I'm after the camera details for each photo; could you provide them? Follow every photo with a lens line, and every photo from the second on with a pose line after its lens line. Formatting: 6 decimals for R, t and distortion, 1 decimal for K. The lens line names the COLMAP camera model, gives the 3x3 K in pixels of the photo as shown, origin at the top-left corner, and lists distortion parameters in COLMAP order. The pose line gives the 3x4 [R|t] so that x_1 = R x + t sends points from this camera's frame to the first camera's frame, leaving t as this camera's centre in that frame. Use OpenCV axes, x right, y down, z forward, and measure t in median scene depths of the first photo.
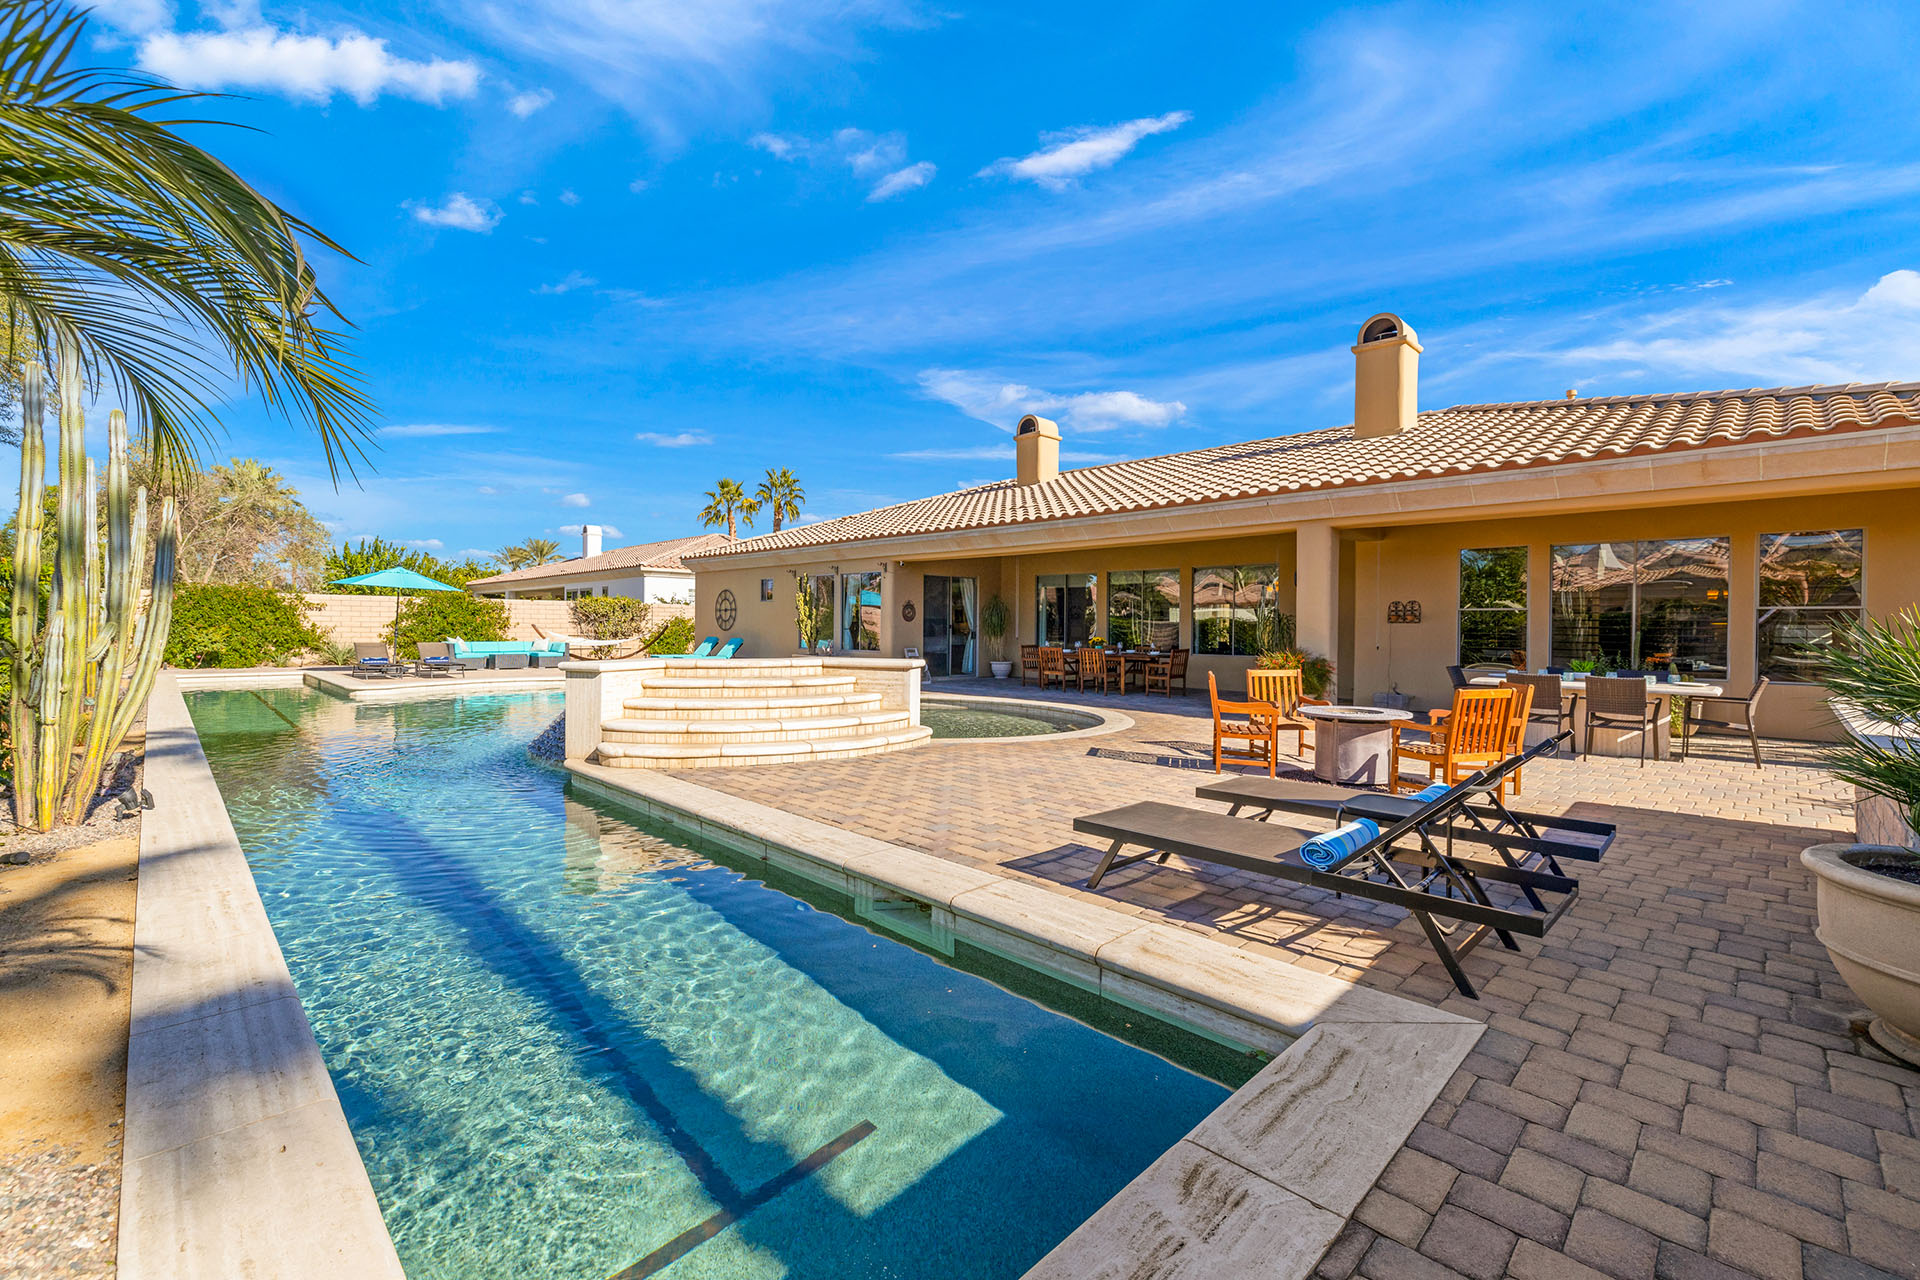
lens RADIAL K [[800.7, 0, 968.0], [0, 800.7, 633.3], [0, 0, 1]] dist [-0.002362, -0.000286]
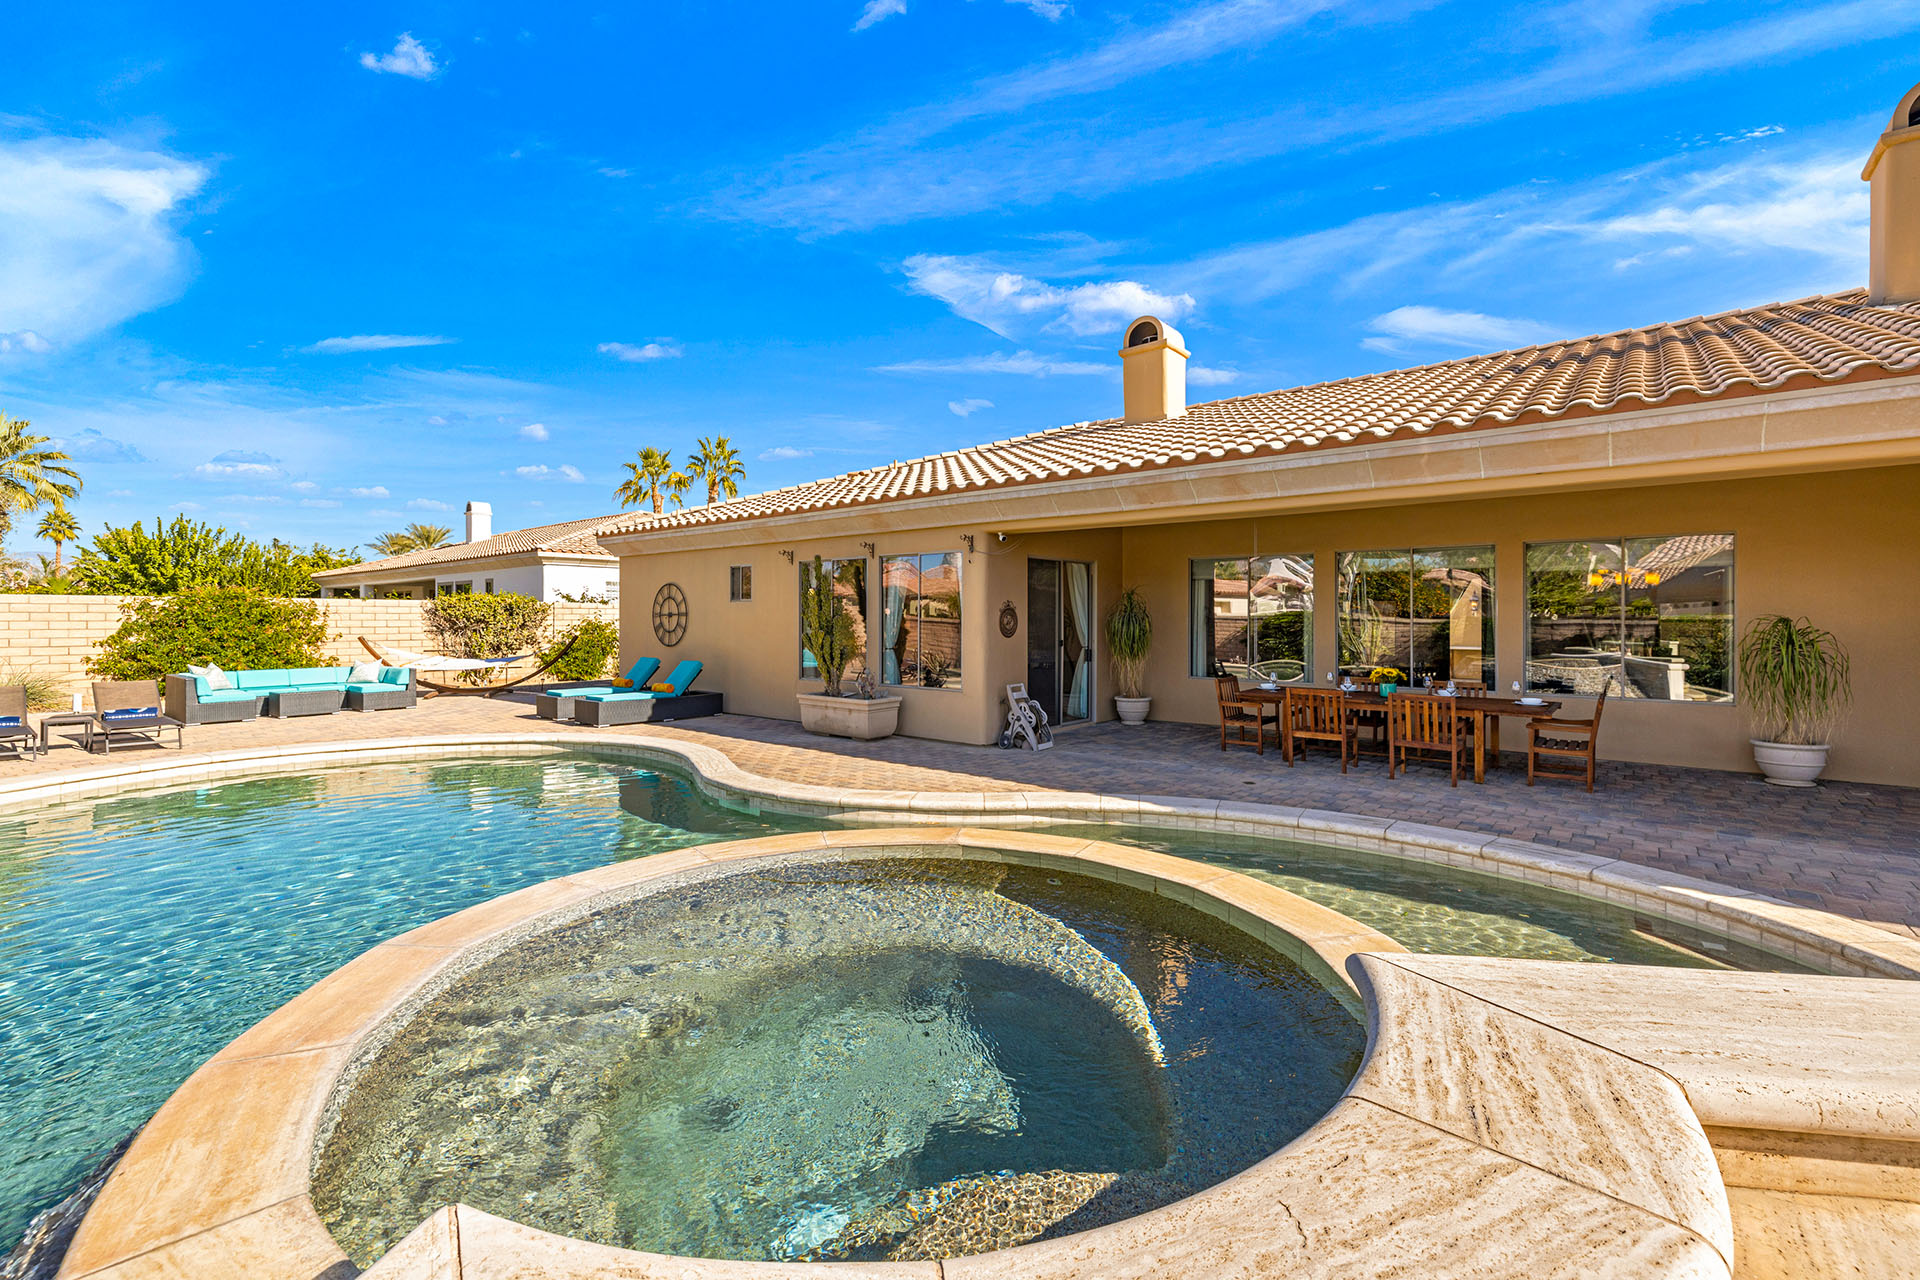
lens RADIAL K [[804.1, 0, 960.0], [0, 804.1, 640.0], [0, 0, 1]] dist [-0.000817, -0.000150]
pose [[0.996658, -0.009777, 0.081101, -0.108316], [0.008200, 0.999771, 0.019753, -0.017334], [-0.081276, -0.019022, 0.996510, 0.300560]]
